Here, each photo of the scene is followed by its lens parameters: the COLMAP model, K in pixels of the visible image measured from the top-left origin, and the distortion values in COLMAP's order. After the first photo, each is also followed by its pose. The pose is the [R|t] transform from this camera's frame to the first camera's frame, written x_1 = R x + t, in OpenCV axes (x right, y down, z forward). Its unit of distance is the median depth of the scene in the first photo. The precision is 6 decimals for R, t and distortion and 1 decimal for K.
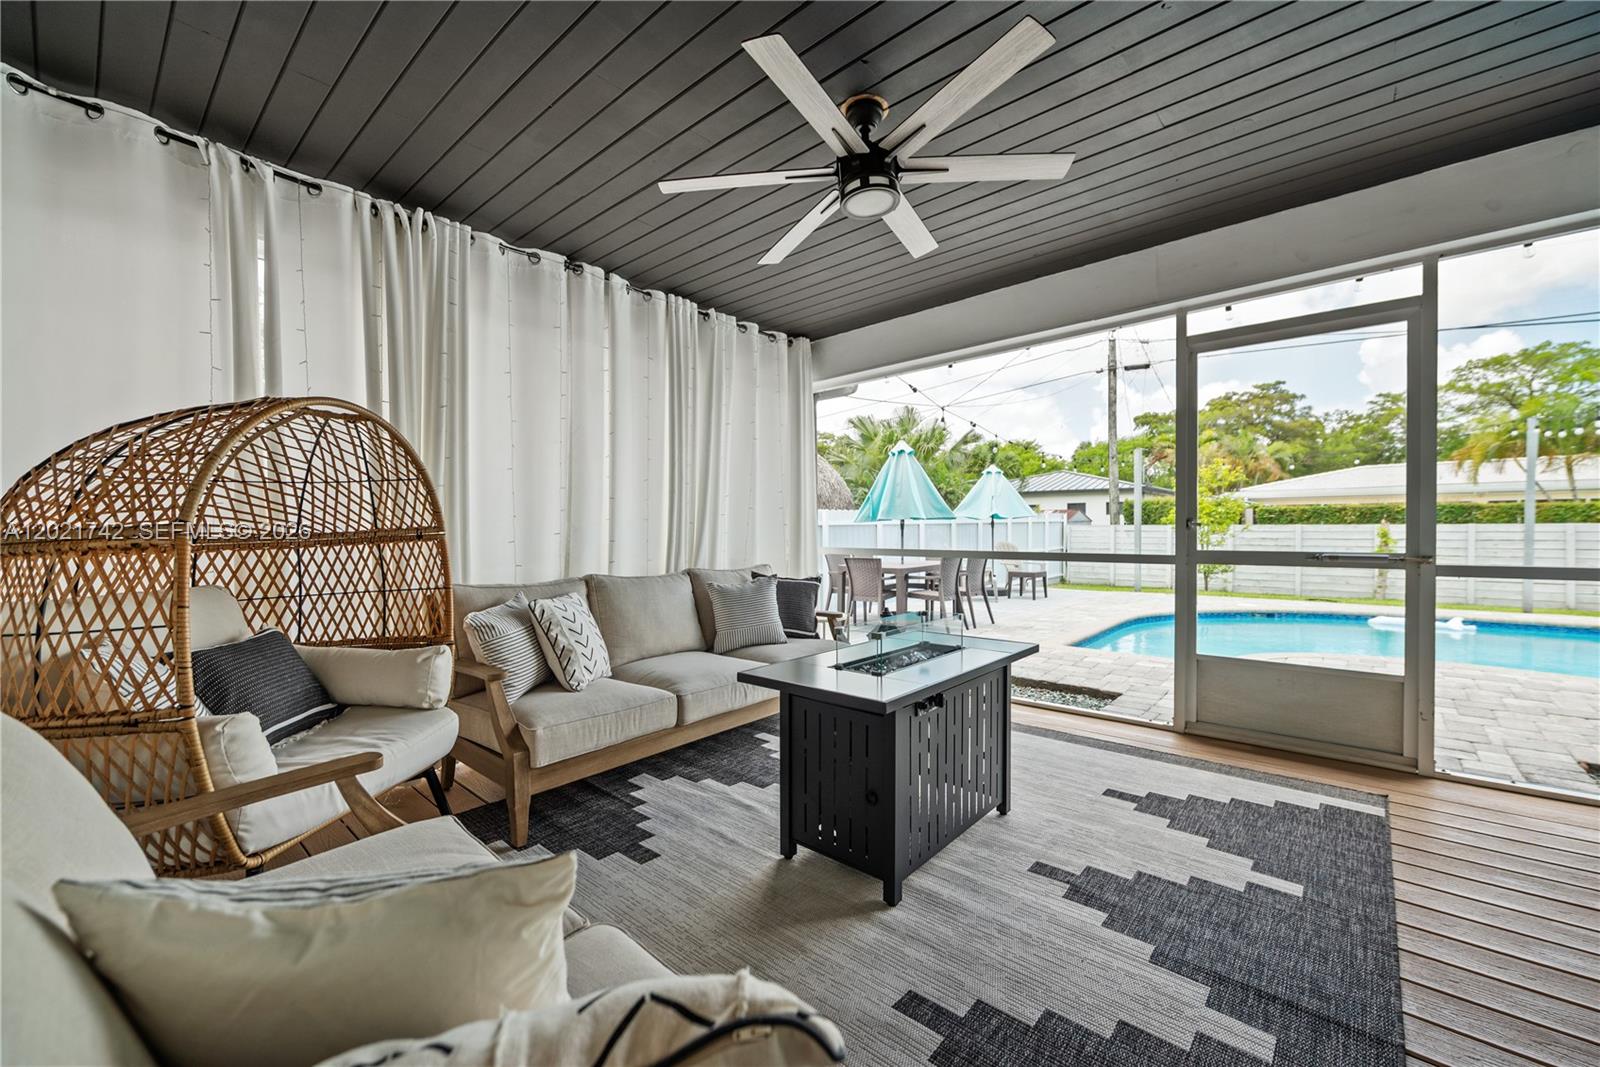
lens RADIAL K [[646.2, 0, 803.5], [0, 646.2, 527.9], [0, 0, 1]] dist [-0.002701, -0.000281]
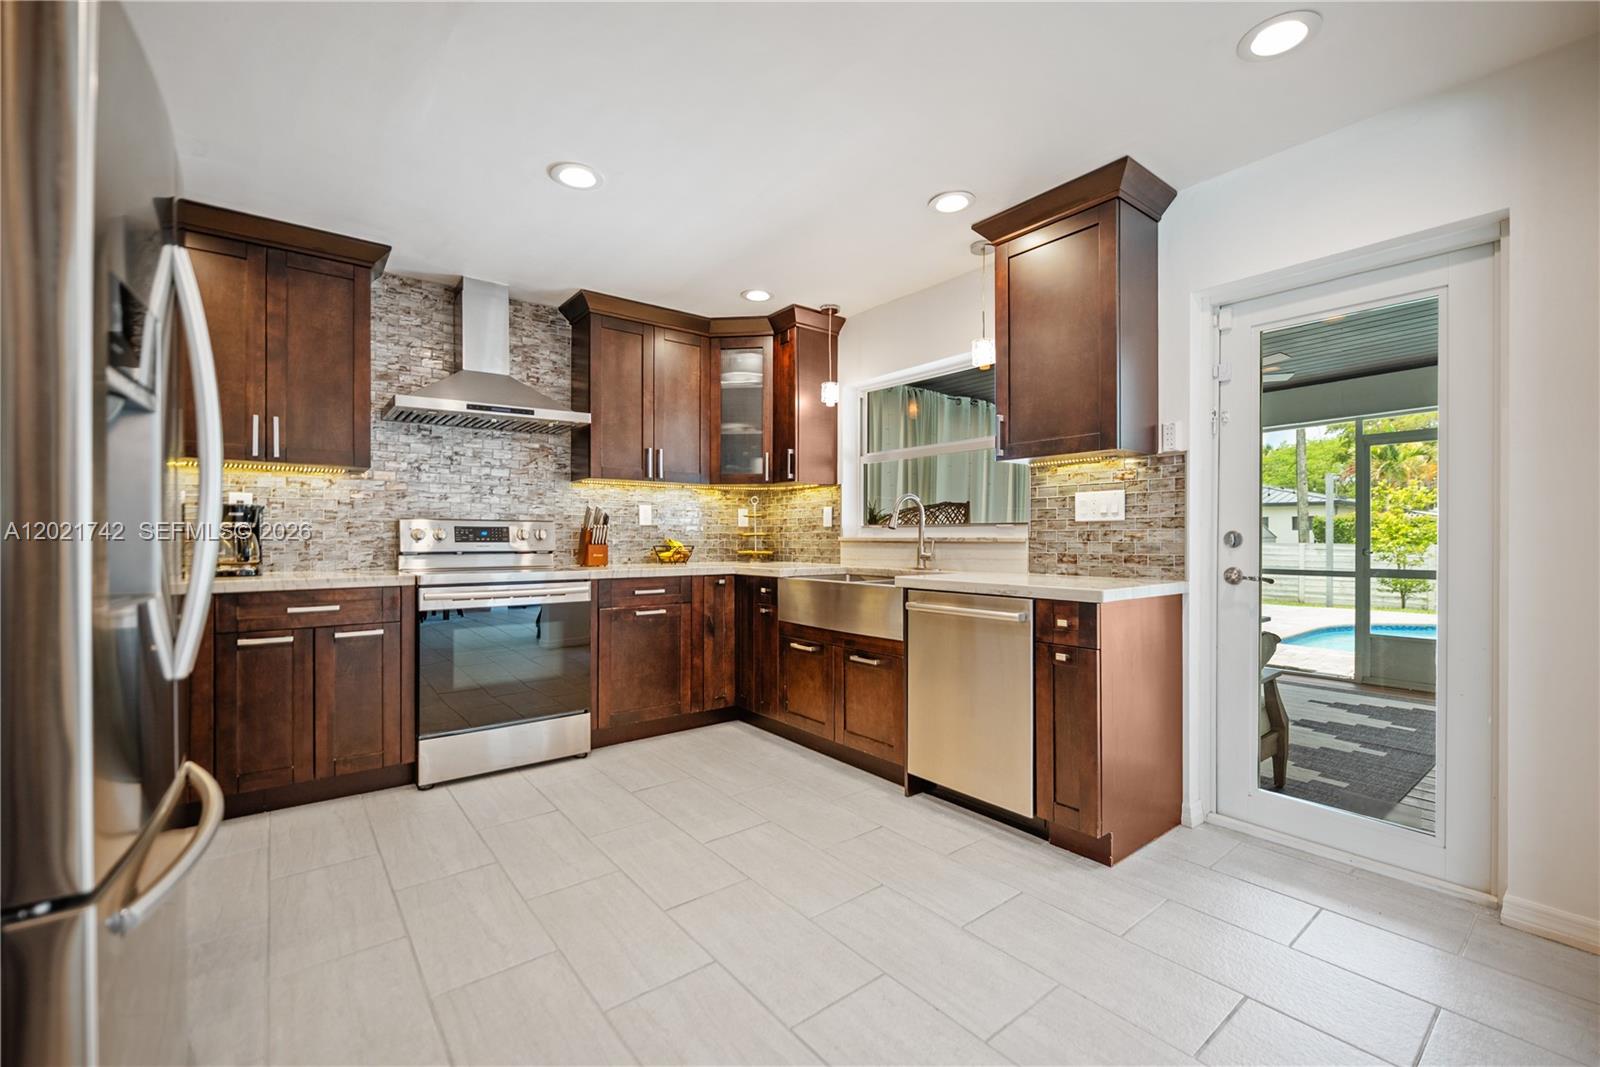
lens RADIAL K [[685.4, 0, 801.1], [0, 685.4, 537.7], [0, 0, 1]] dist [-0.007291, -0.000261]
pose [[0.983405, 0.010377, -0.181127, -0.409636], [-0.010257, 0.999946, 0.001597, -0.025480], [0.181134, 0.000287, 0.983458, -0.804228]]
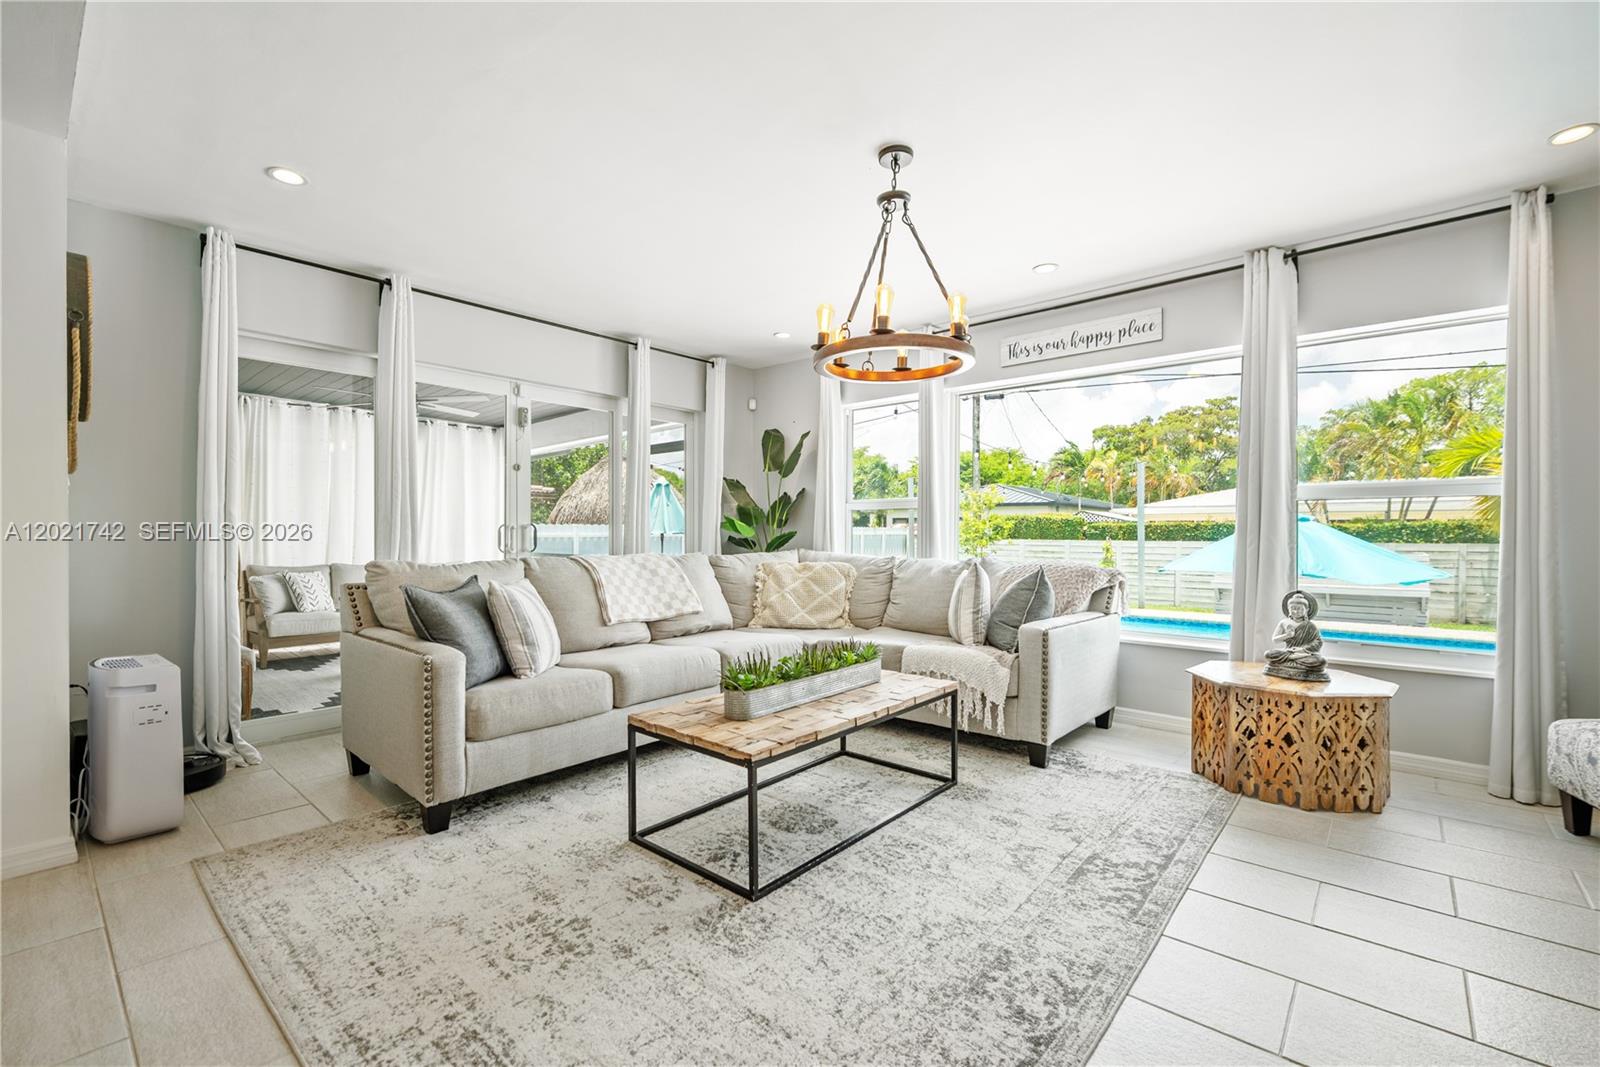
lens RADIAL K [[685.4, 0, 803.8], [0, 685.4, 532.5], [0, 0, 1]] dist [-0.007291, -0.000261]
pose [[0.999818, 0.009002, 0.016800, 0.897528], [-0.008886, 0.999936, -0.006974, -0.019047], [-0.016862, 0.006824, 0.999835, -0.942752]]
